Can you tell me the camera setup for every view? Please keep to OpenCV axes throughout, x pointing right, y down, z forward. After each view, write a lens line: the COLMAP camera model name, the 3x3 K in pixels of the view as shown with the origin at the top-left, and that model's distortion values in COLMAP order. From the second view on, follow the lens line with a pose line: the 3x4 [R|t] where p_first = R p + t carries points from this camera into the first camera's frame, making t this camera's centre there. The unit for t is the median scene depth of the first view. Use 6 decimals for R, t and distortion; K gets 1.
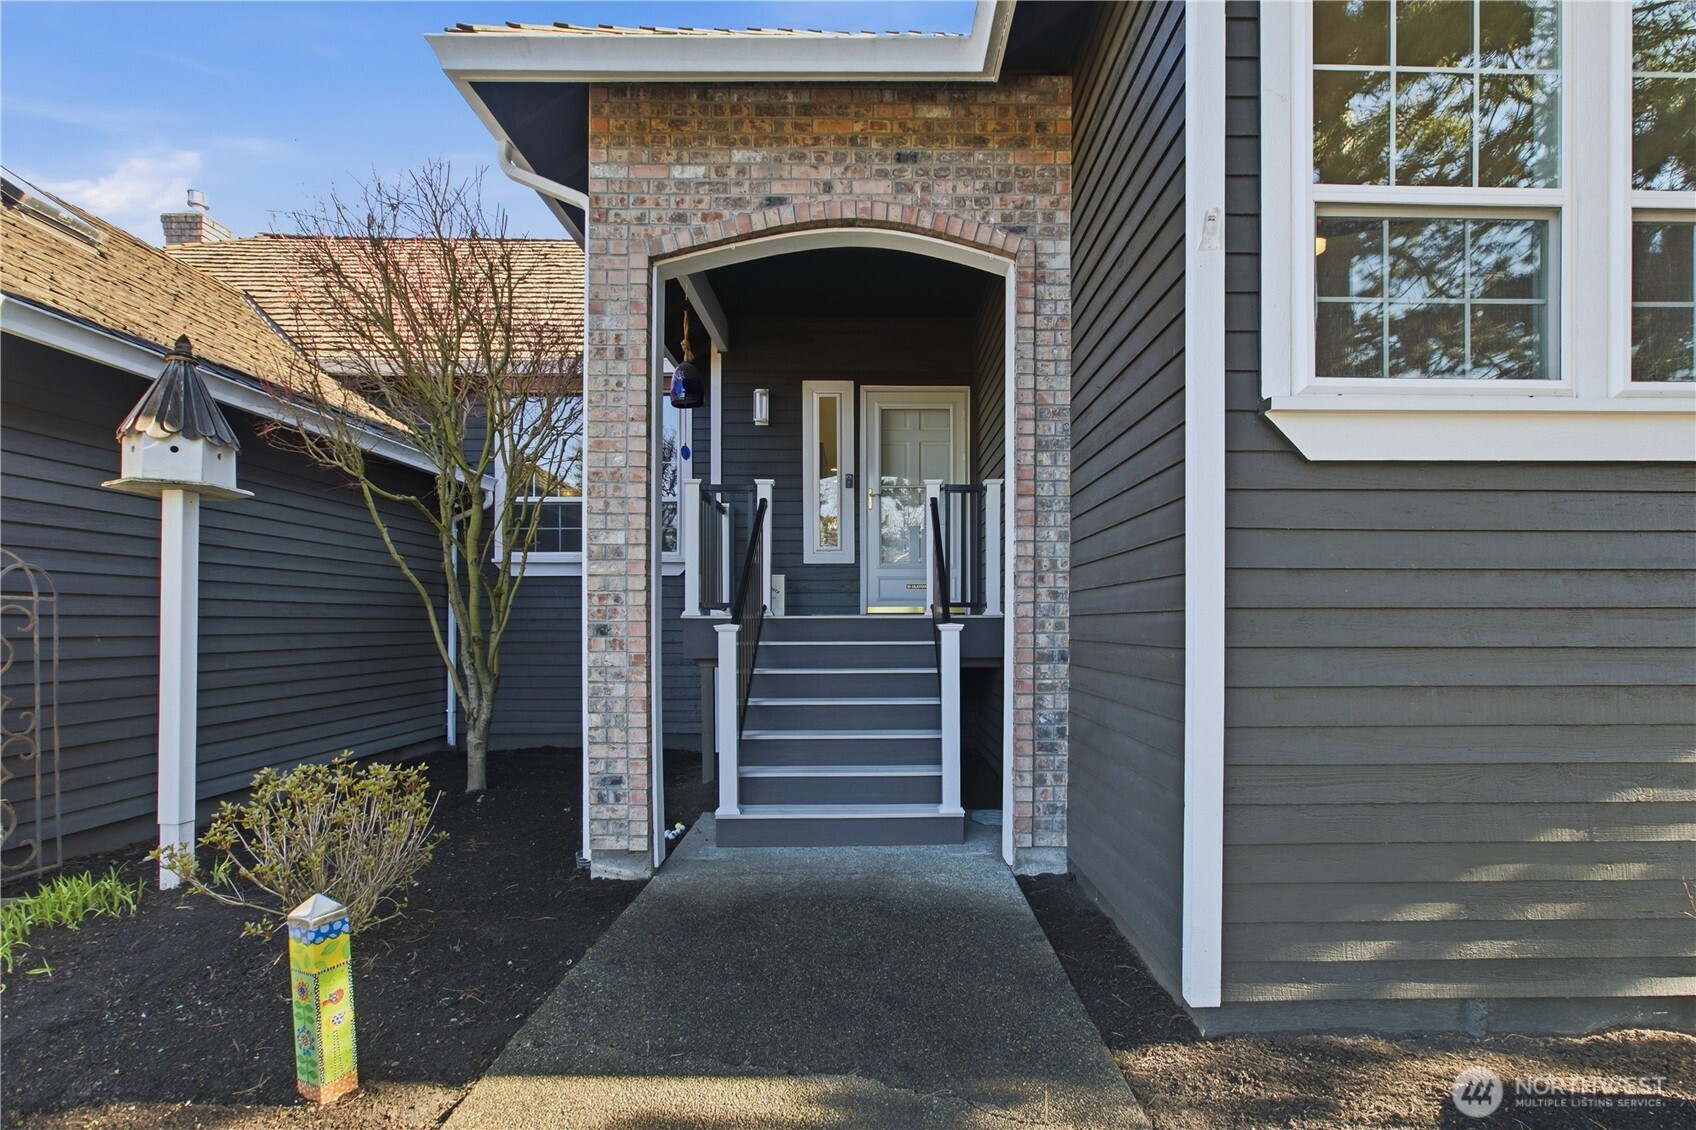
lens RADIAL K [[830.2, 0, 848.0], [0, 830.2, 565.0], [0, 0, 1]] dist [-0.000737, 0.000304]
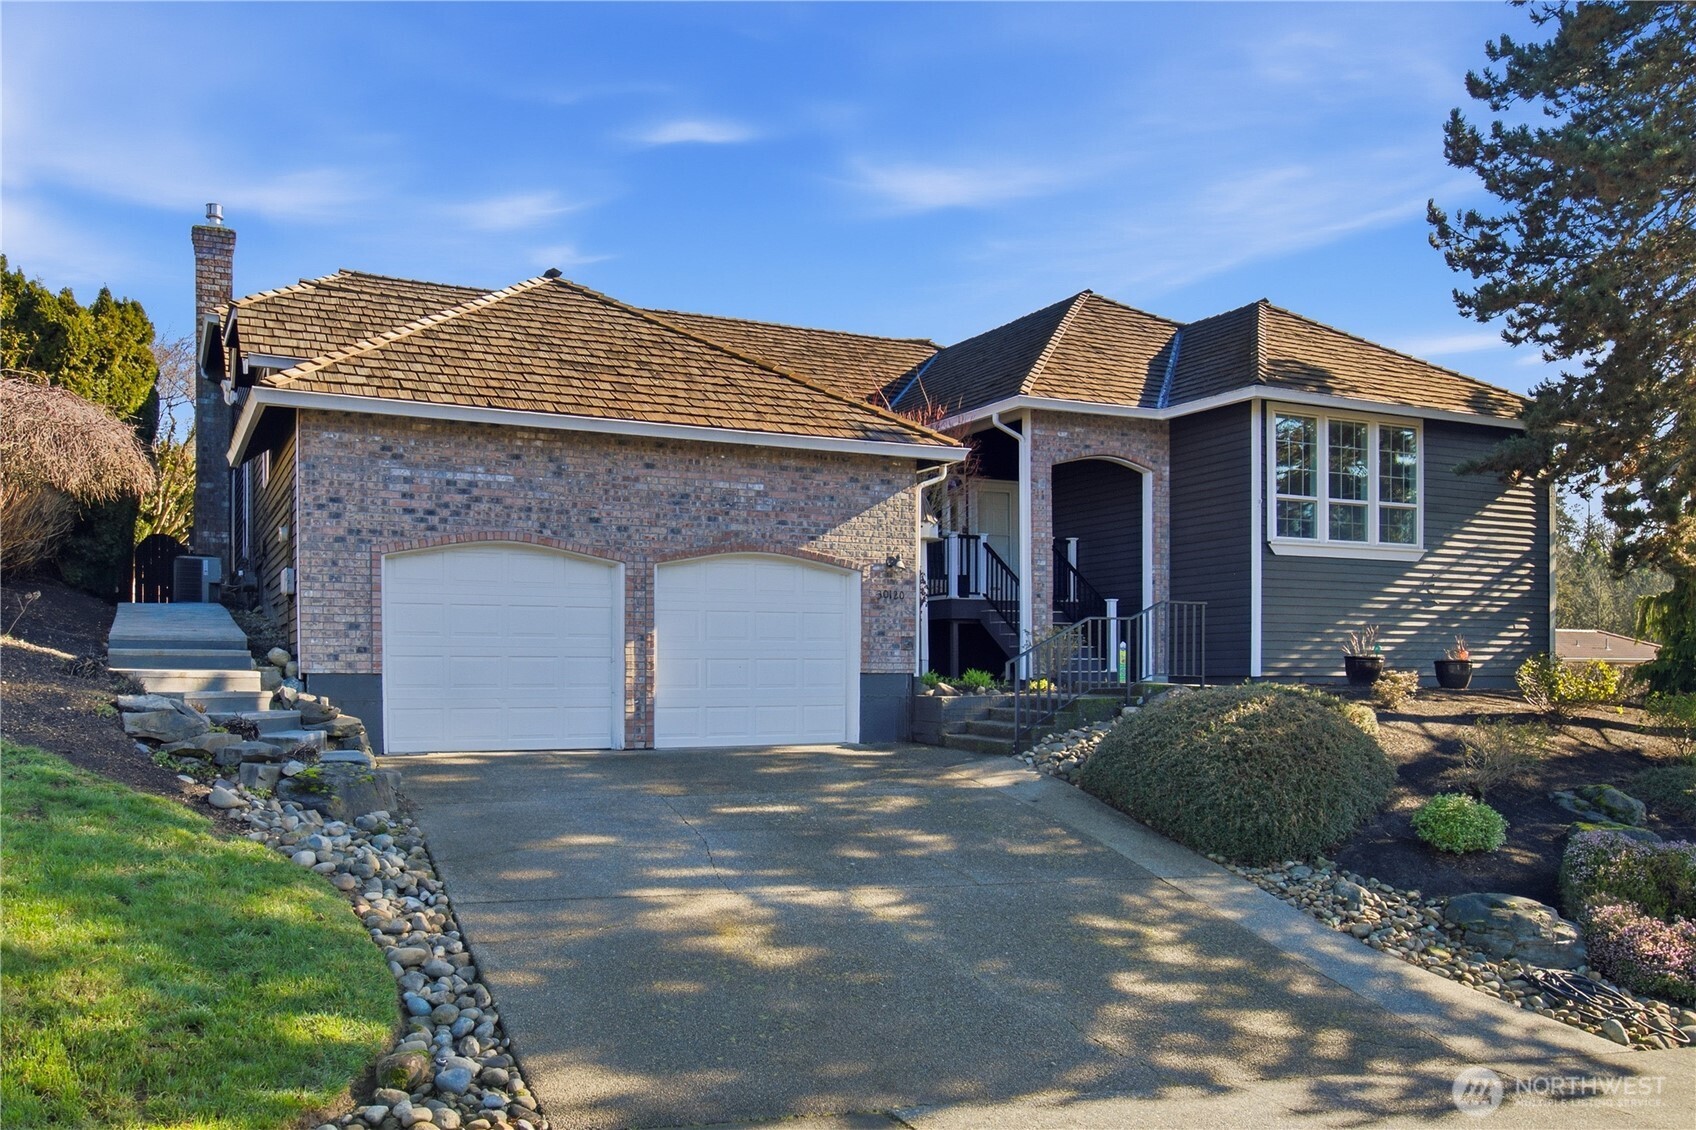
lens RADIAL K [[830.2, 0, 848.0], [0, 830.2, 565.0], [0, 0, 1]] dist [-0.000737, 0.000304]
pose [[0.936296, 0.026359, 0.350222, -1.855133], [-0.025031, 0.999652, -0.008319, 0.012956], [-0.350320, -0.000977, 0.936630, -1.389570]]
